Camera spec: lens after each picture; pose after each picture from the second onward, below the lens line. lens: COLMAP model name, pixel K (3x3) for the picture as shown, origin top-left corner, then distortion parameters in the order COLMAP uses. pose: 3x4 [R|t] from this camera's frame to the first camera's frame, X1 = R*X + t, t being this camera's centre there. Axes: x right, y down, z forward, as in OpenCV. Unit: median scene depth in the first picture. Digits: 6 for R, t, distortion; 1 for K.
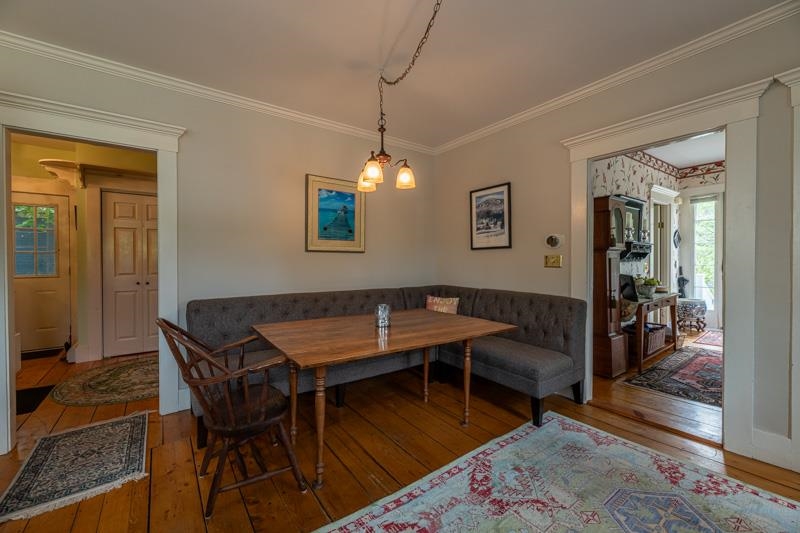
lens RADIAL K [[322.3, 0, 400.0], [0, 322.3, 266.5], [0, 0, 1]] dist [0.001822, 0.000157]
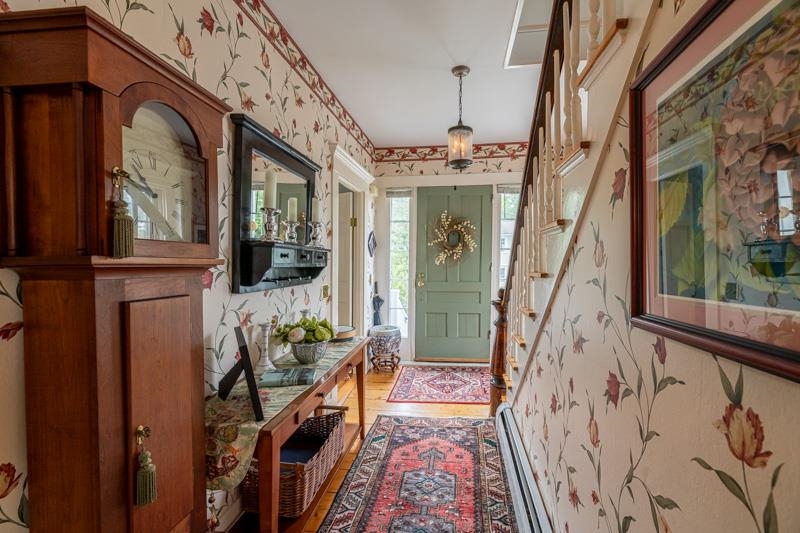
lens RADIAL K [[325.9, 0, 404.9], [0, 325.9, 269.8], [0, 0, 1]] dist [0.001958, 0.000252]
pose [[0.710157, 0.000828, 0.704043, 0.503904], [-0.007714, 0.999948, 0.006605, -0.041961], [-0.704001, -0.010121, 0.710126, 0.545900]]
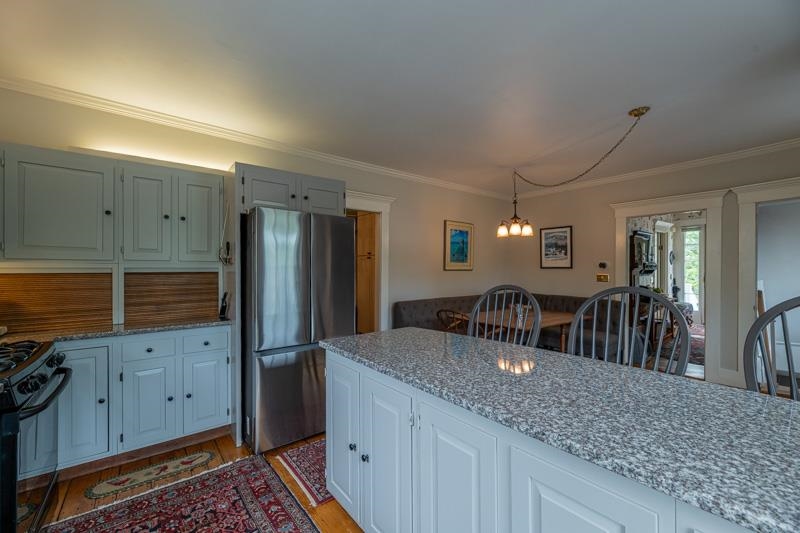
lens RADIAL K [[325.9, 0, 404.9], [0, 325.9, 269.8], [0, 0, 1]] dist [0.001958, 0.000252]
pose [[0.999070, 0.005017, 0.042822, -0.394902], [-0.004824, 0.999978, -0.004600, -0.030059], [-0.042844, 0.004389, 0.999072, -0.394365]]
